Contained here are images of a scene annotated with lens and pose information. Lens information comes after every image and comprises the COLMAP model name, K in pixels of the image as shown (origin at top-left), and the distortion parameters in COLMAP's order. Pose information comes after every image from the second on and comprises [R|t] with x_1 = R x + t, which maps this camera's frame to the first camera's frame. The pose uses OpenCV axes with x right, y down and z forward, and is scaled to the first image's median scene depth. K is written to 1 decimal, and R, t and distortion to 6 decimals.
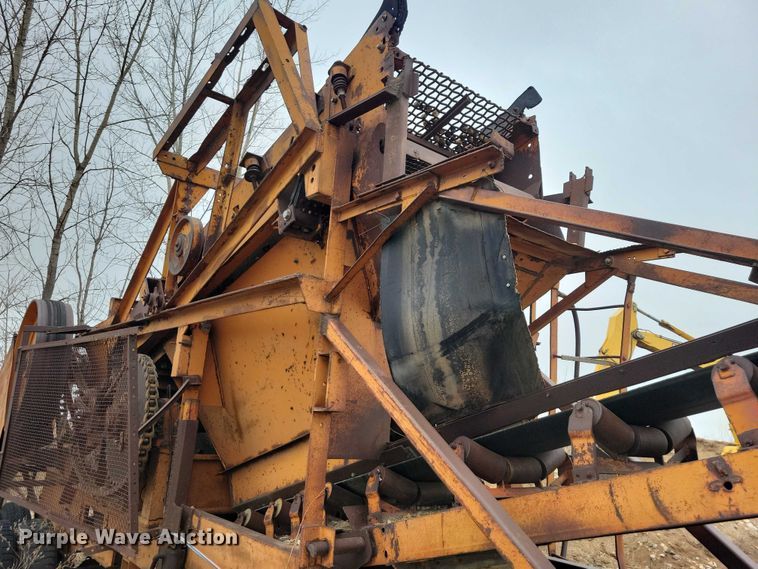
lens RADIAL K [[562.6, 0, 372.7], [0, 562.6, 286.0], [0, 0, 1]] dist [0.044291, -0.031169]
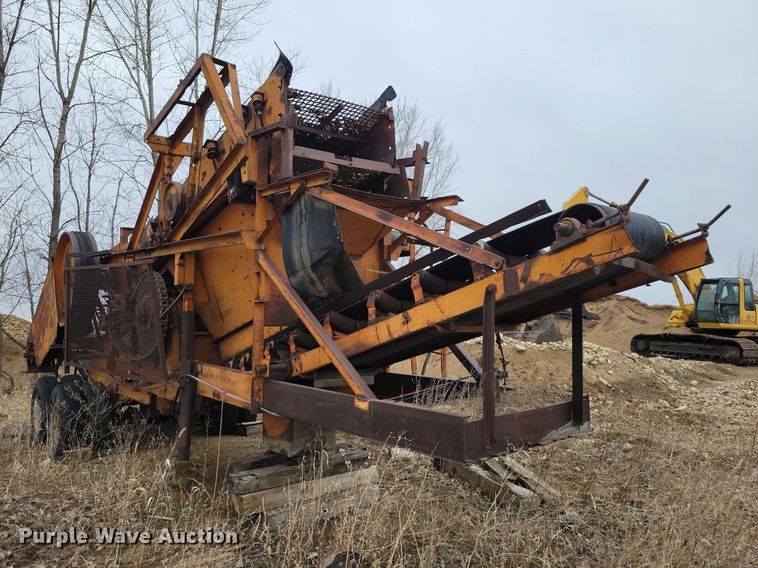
lens RADIAL K [[591.0, 0, 379.0], [0, 591.0, 284.0], [0, 0, 1]] dist [0.034644, -0.008522]
pose [[0.998644, -0.051221, 0.009357, 0.221277], [0.048425, 0.979685, 0.194609, -0.152221], [-0.019135, -0.193892, 0.980836, -0.704684]]
